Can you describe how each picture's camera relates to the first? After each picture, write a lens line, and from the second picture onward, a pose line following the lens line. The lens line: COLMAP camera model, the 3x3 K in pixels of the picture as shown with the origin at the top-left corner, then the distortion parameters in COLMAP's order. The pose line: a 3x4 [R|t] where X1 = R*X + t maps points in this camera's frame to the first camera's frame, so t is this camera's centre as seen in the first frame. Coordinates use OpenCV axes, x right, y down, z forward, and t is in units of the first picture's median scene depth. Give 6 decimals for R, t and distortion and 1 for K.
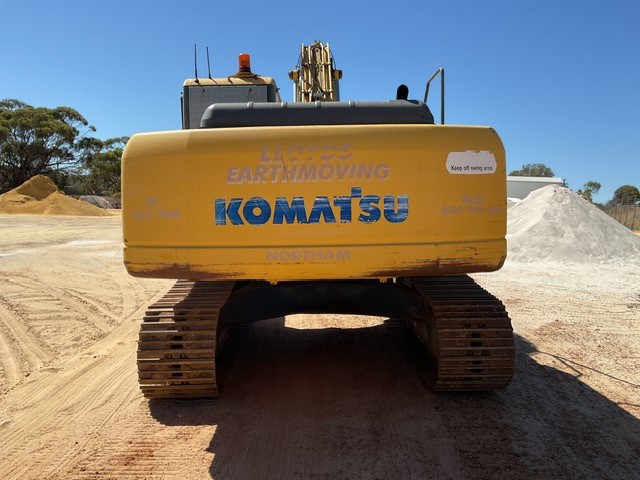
lens RADIAL K [[529.6, 0, 320.0], [0, 529.6, 240.0], [0, 0, 1]] dist [0.085456, -0.163249]
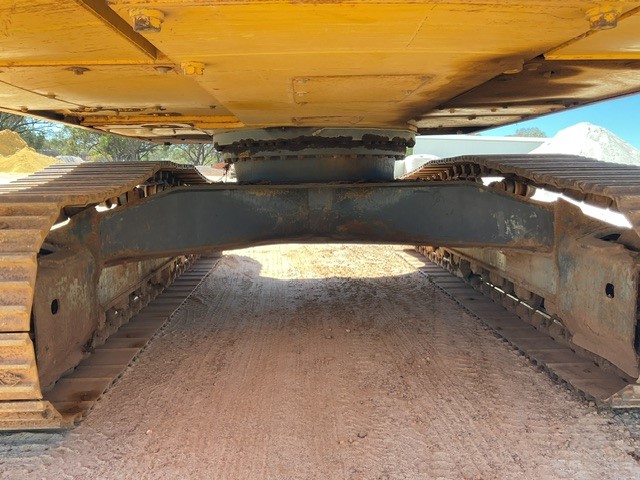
lens RADIAL K [[529.6, 0, 320.0], [0, 529.6, 240.0], [0, 0, 1]] dist [0.085456, -0.163249]
pose [[0.999821, -0.002033, 0.018814, -0.007890], [0.000887, 0.998155, 0.060716, 0.088549], [-0.018903, -0.060689, 0.997978, 0.409408]]
